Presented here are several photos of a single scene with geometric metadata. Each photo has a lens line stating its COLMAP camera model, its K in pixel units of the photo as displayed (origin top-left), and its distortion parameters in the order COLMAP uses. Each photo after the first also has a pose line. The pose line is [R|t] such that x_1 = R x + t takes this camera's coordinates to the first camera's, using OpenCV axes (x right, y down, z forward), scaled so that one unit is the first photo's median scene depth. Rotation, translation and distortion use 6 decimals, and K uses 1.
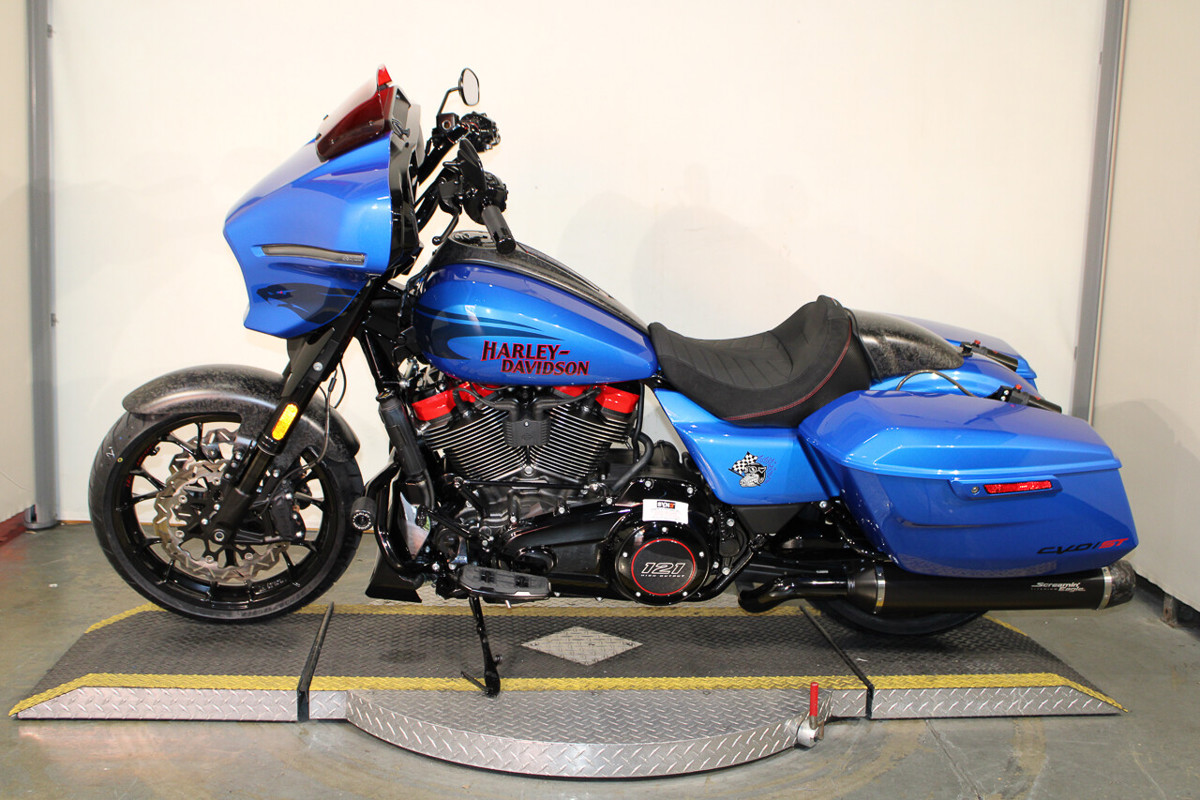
lens RADIAL K [[1341.2, 0, 600.0], [0, 1341.2, 400.0], [0, 0, 1]] dist [-0.096858, 0.058551]
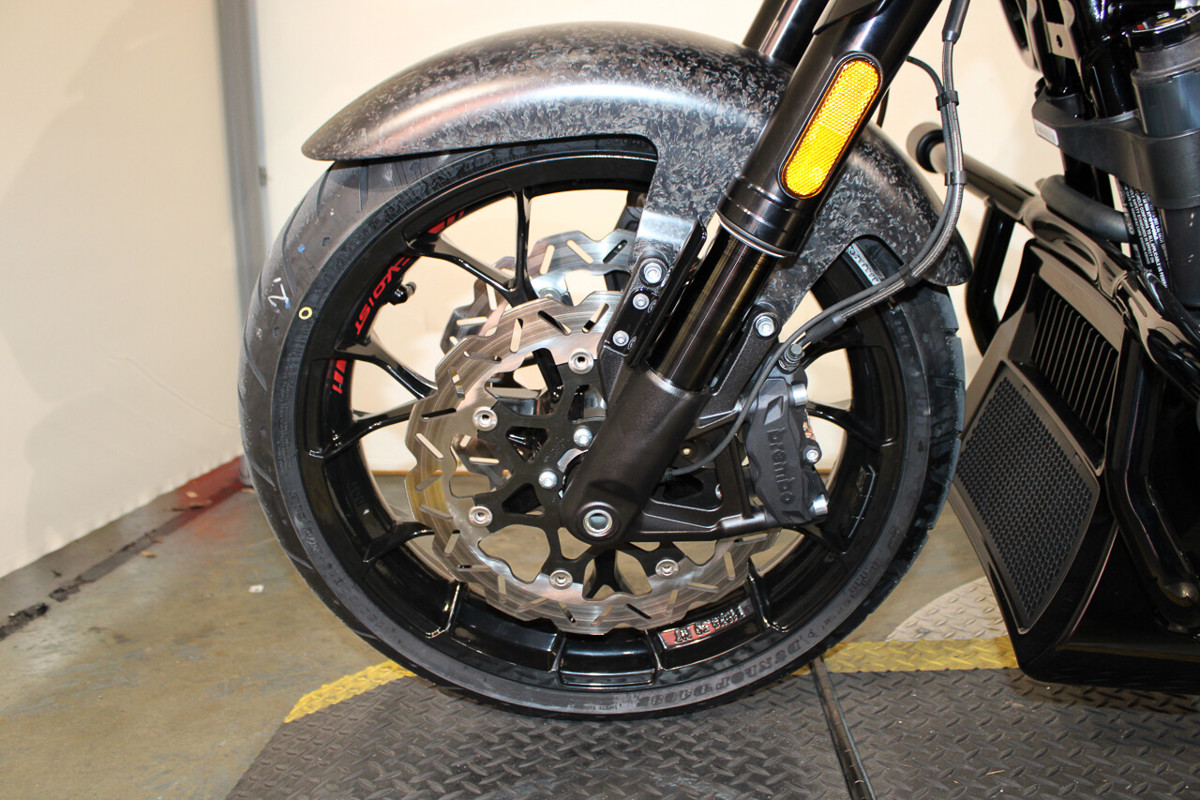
lens RADIAL K [[987.5, 0, 600.0], [0, 987.5, 400.0], [0, 0, 1]] dist [-0.183290, 0.162943]
pose [[0.987956, -0.041879, -0.148961, -0.246892], [0.047572, 0.998259, 0.034856, 0.062758], [0.147242, -0.041523, 0.988229, 0.753325]]
